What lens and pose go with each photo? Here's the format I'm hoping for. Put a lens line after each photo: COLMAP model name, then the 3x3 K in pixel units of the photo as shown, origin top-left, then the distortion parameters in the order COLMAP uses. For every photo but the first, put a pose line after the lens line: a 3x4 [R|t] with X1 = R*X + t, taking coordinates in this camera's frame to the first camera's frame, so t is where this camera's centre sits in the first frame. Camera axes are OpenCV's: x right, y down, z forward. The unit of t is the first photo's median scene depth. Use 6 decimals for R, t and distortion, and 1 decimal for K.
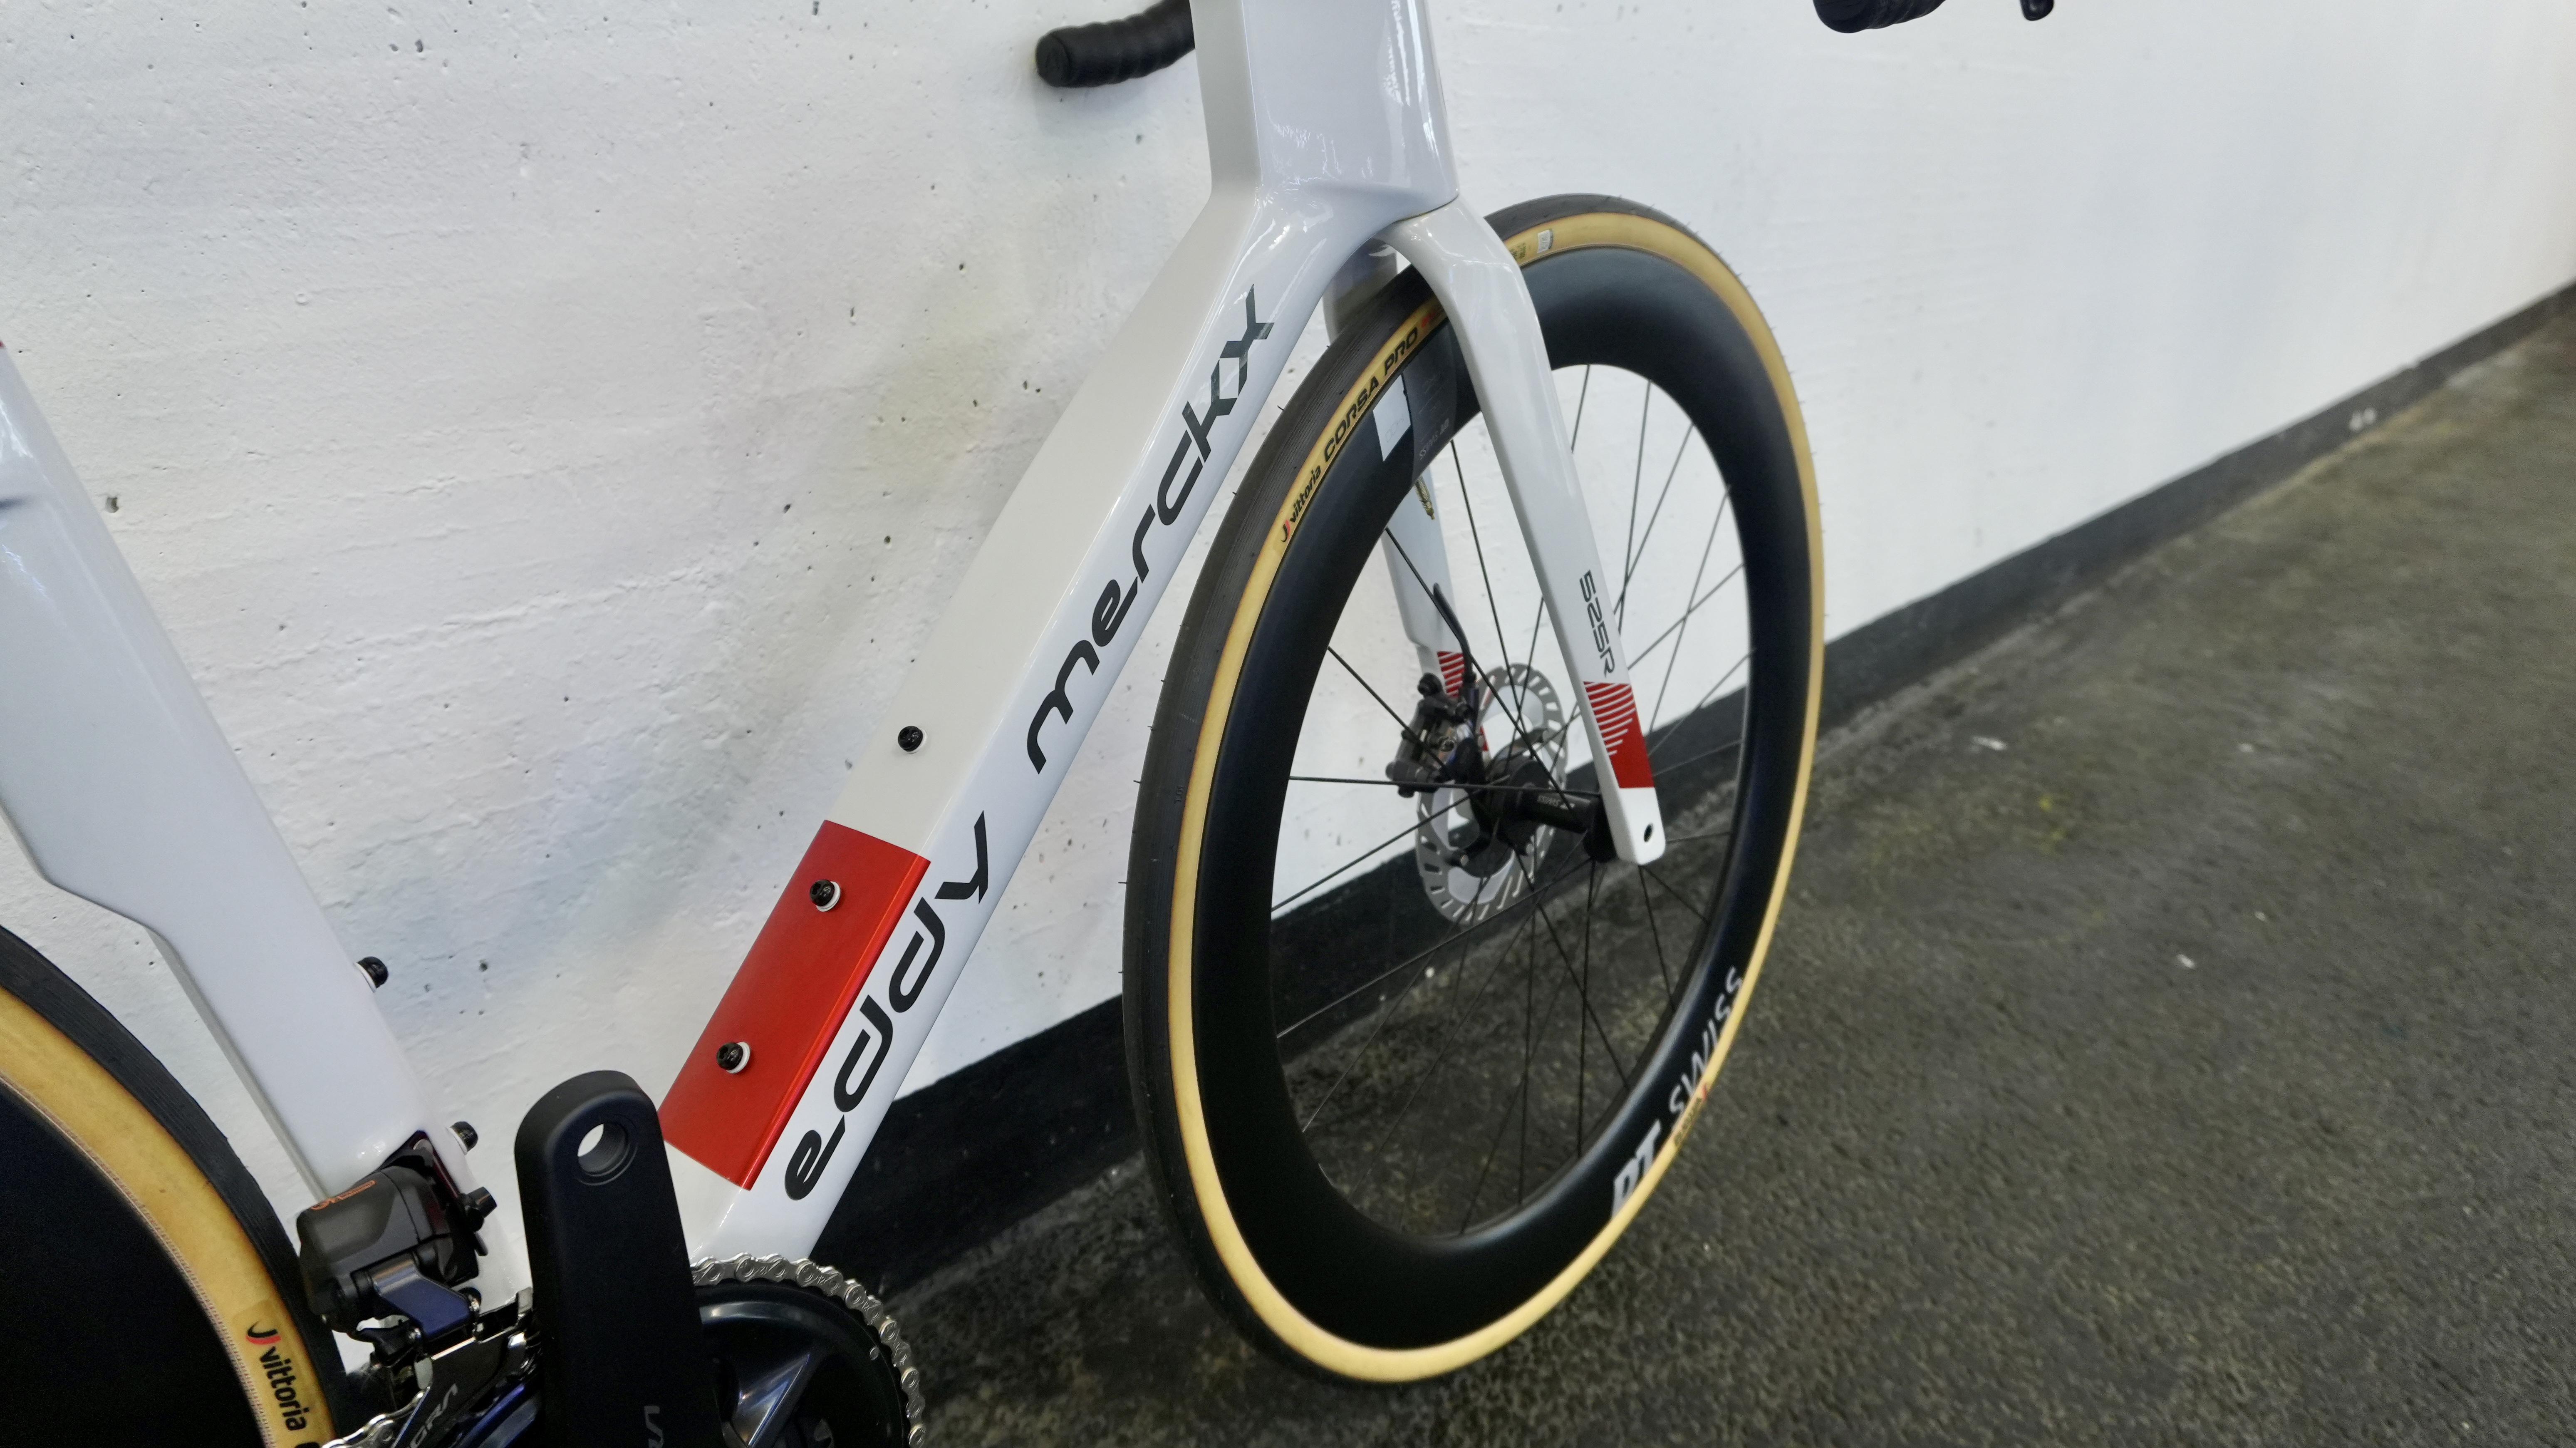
lens RADIAL K [[1716.4, 0, 1290.7], [0, 1716.4, 723.0], [0, 0, 1]] dist [0.009194, -0.001539]
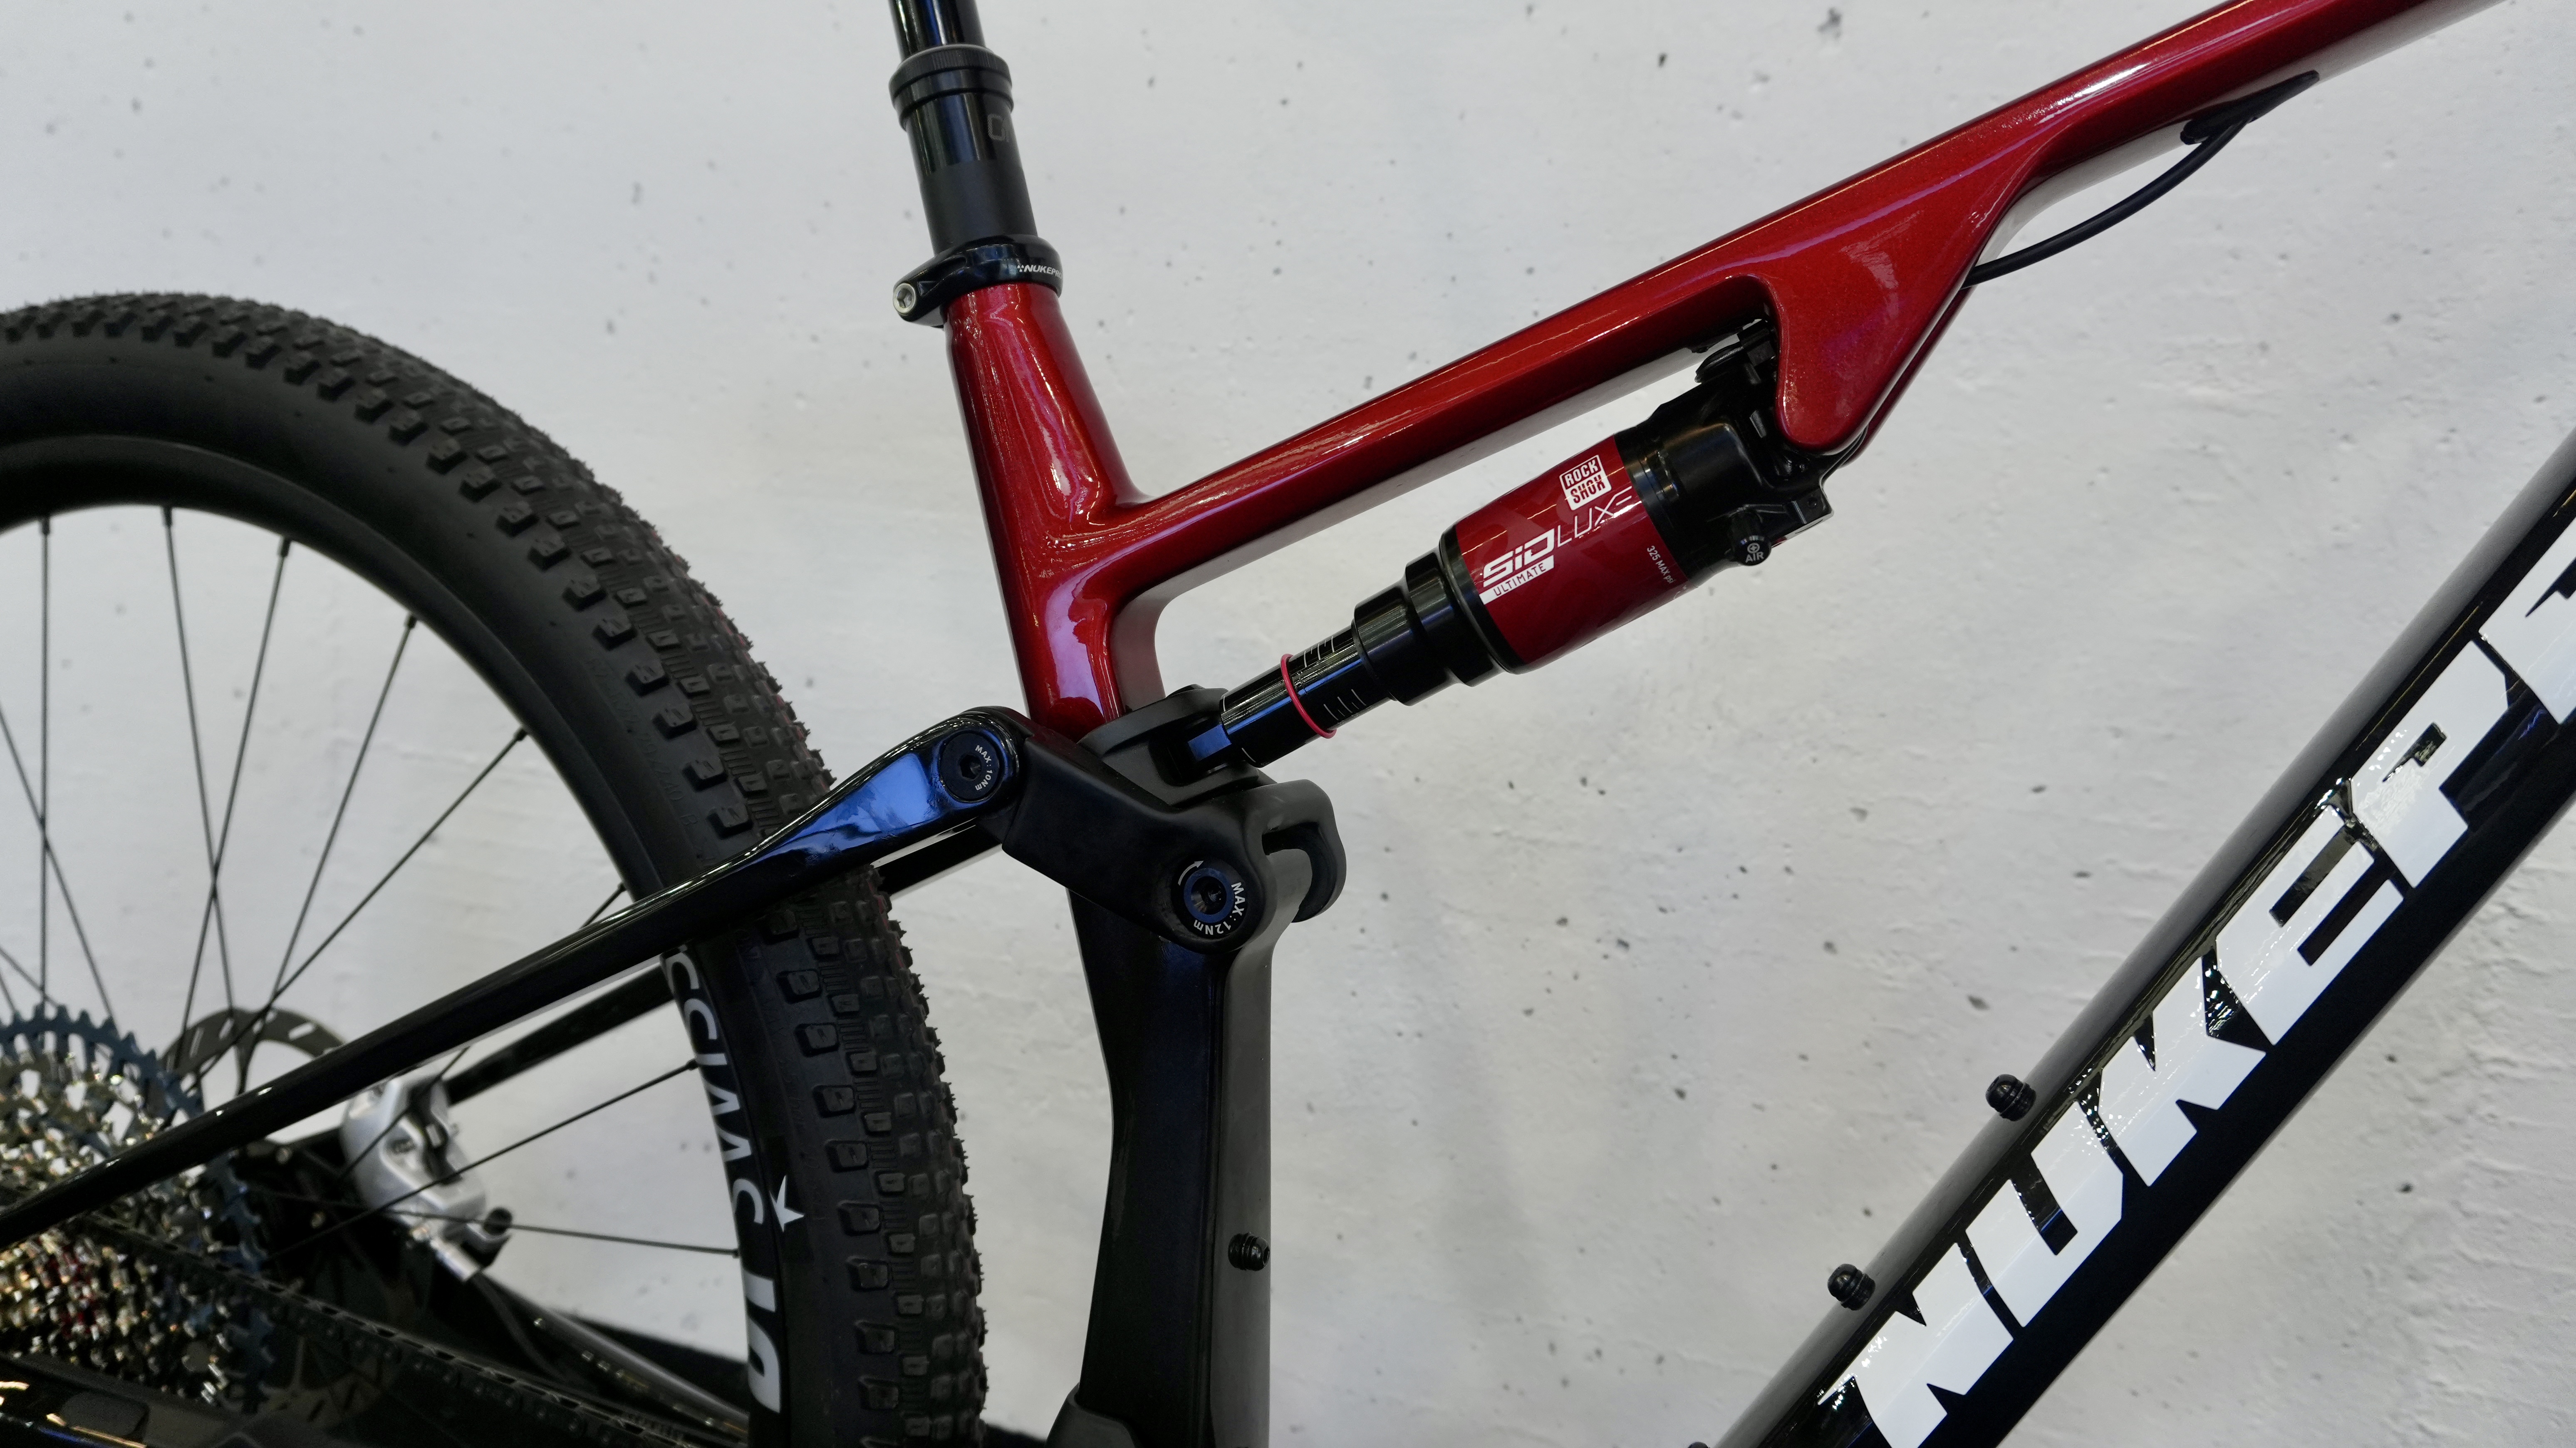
lens RADIAL K [[1716.4, 0, 1296.2], [0, 1716.4, 725.1], [0, 0, 1]] dist [0.009194, -0.001539]
pose [[0.377887, 0.103084, -0.920095, 0.494345], [-0.381030, 0.923038, -0.053077, -0.098178], [0.843811, 0.370641, 0.388083, 0.424255]]
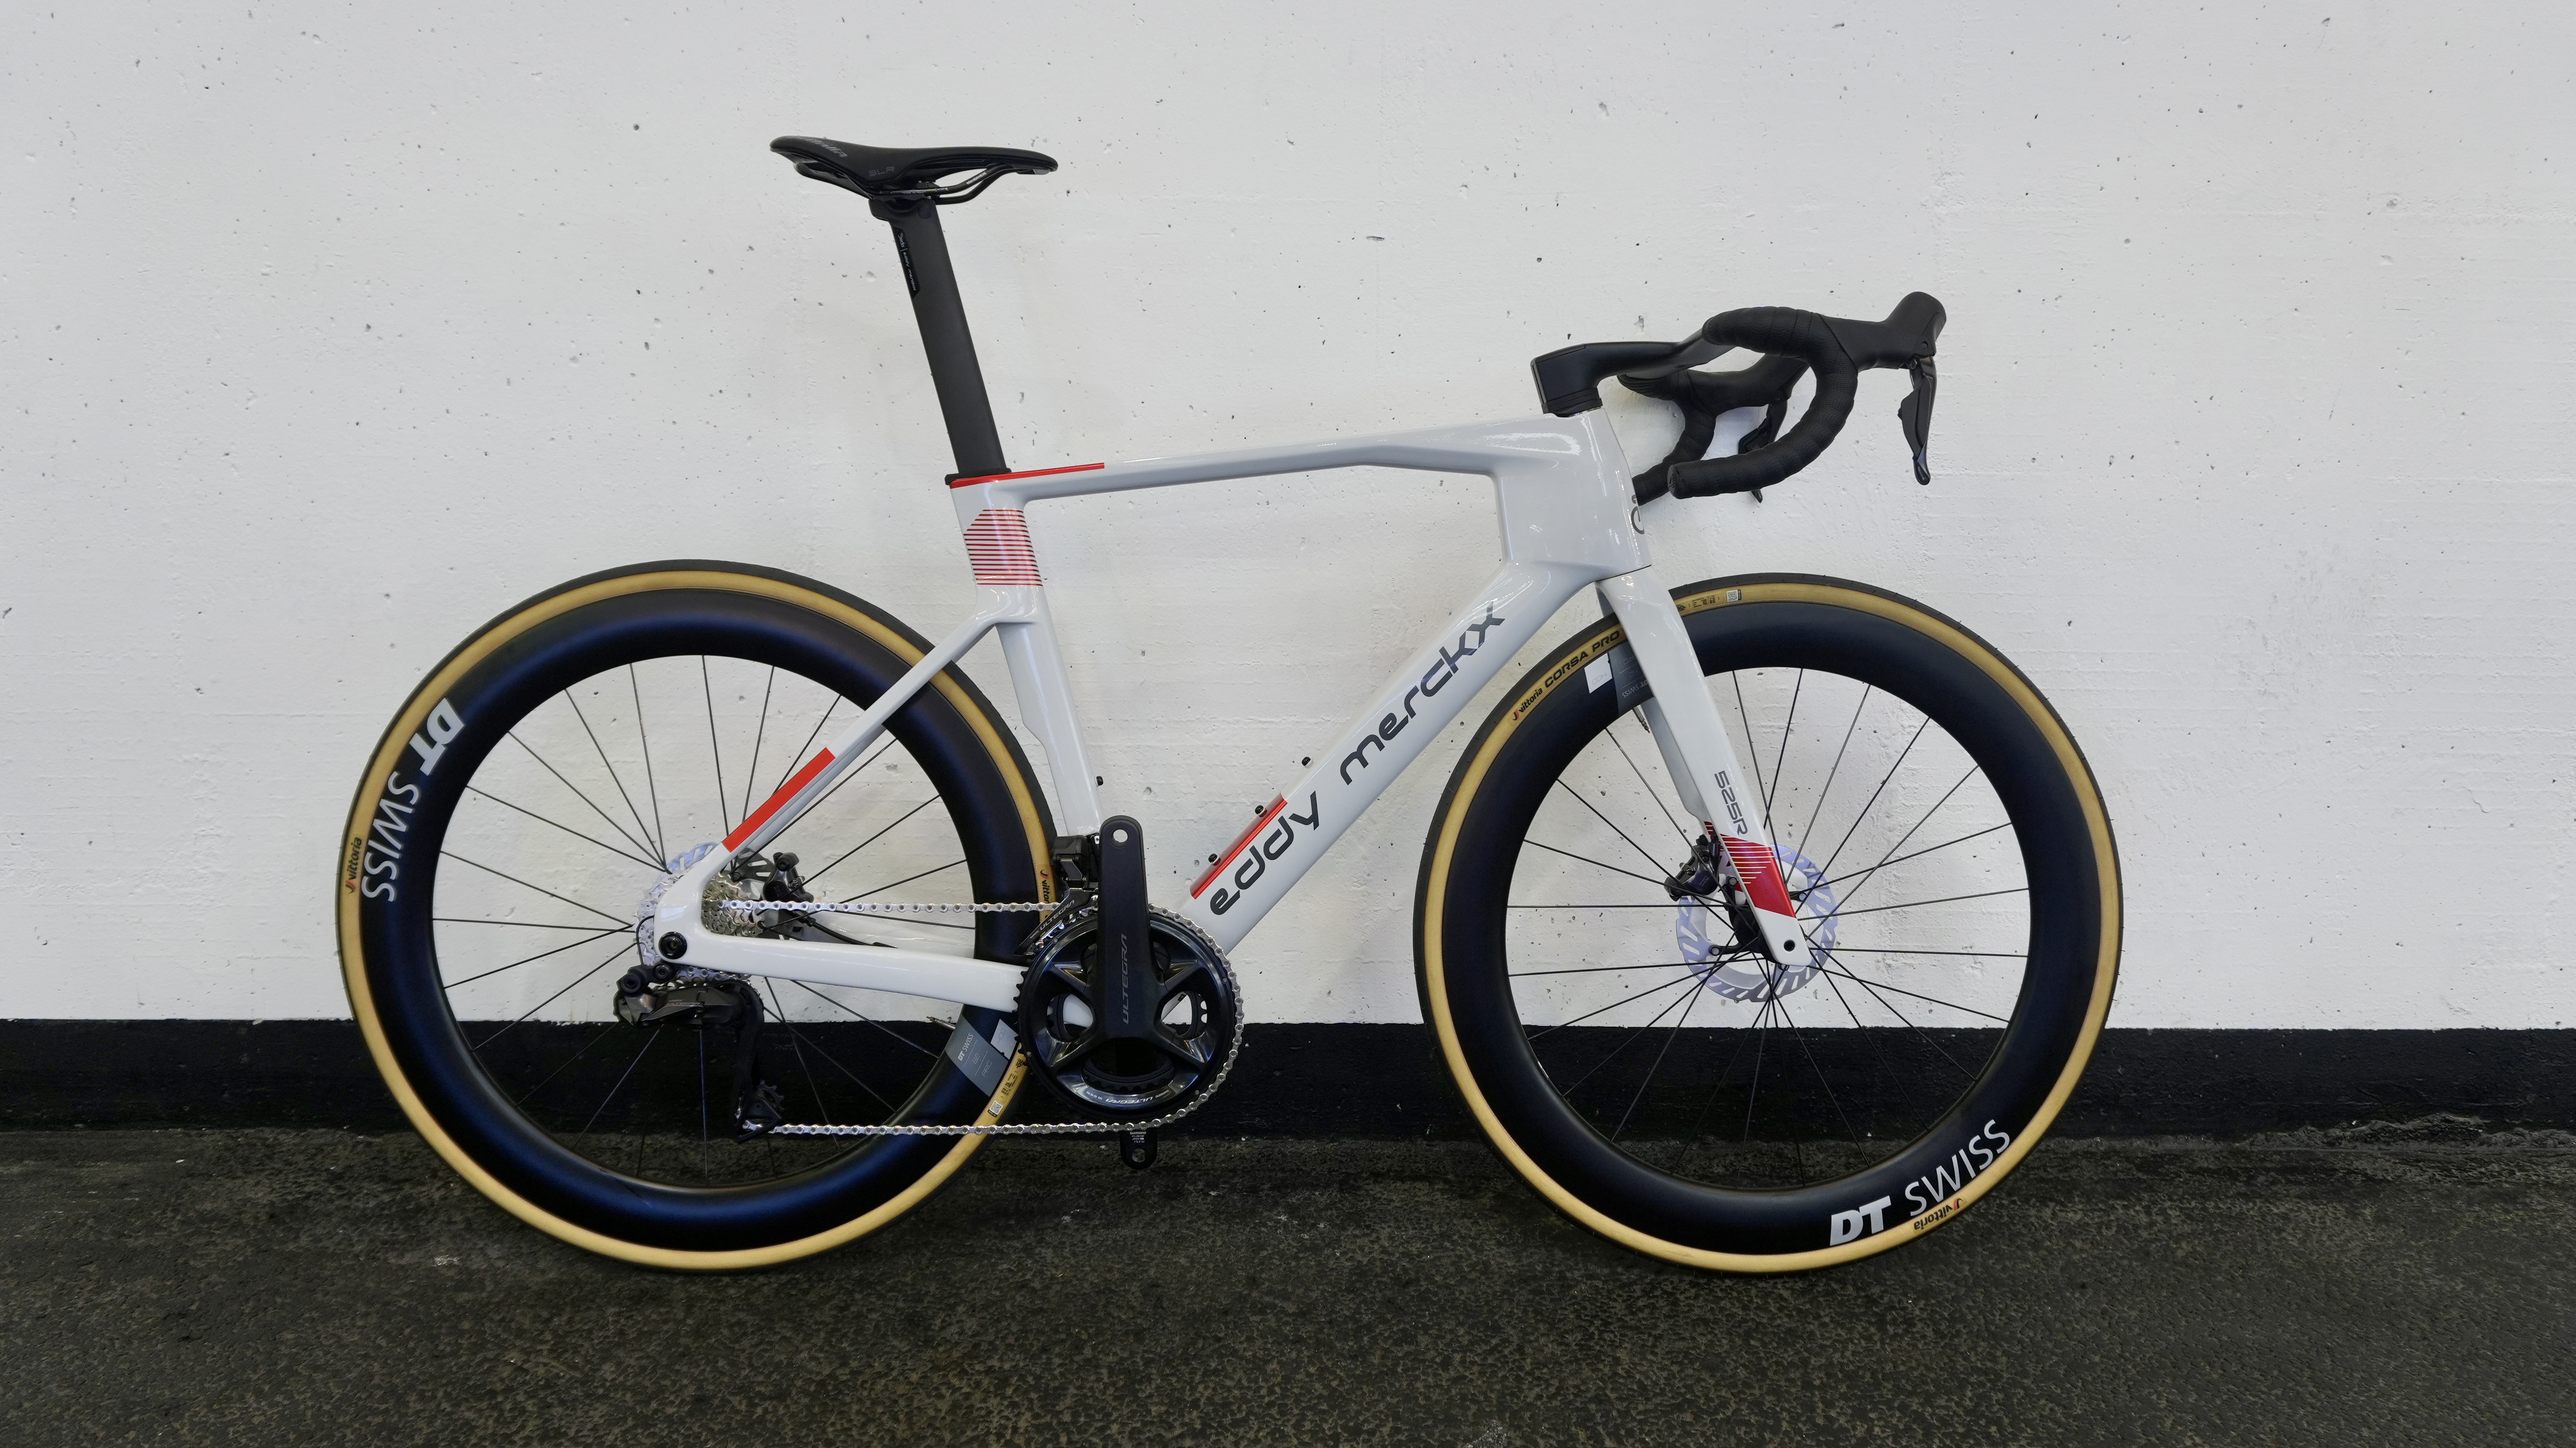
lens RADIAL K [[1716.4, 0, 1289.7], [0, 1716.4, 726.0], [0, 0, 1]] dist [0.009194, -0.001539]
pose [[0.668625, 0.093248, -0.737730, 0.896338], [-0.246215, 0.963905, -0.101315, 0.121372], [0.701655, 0.249382, 0.667450, -0.404717]]
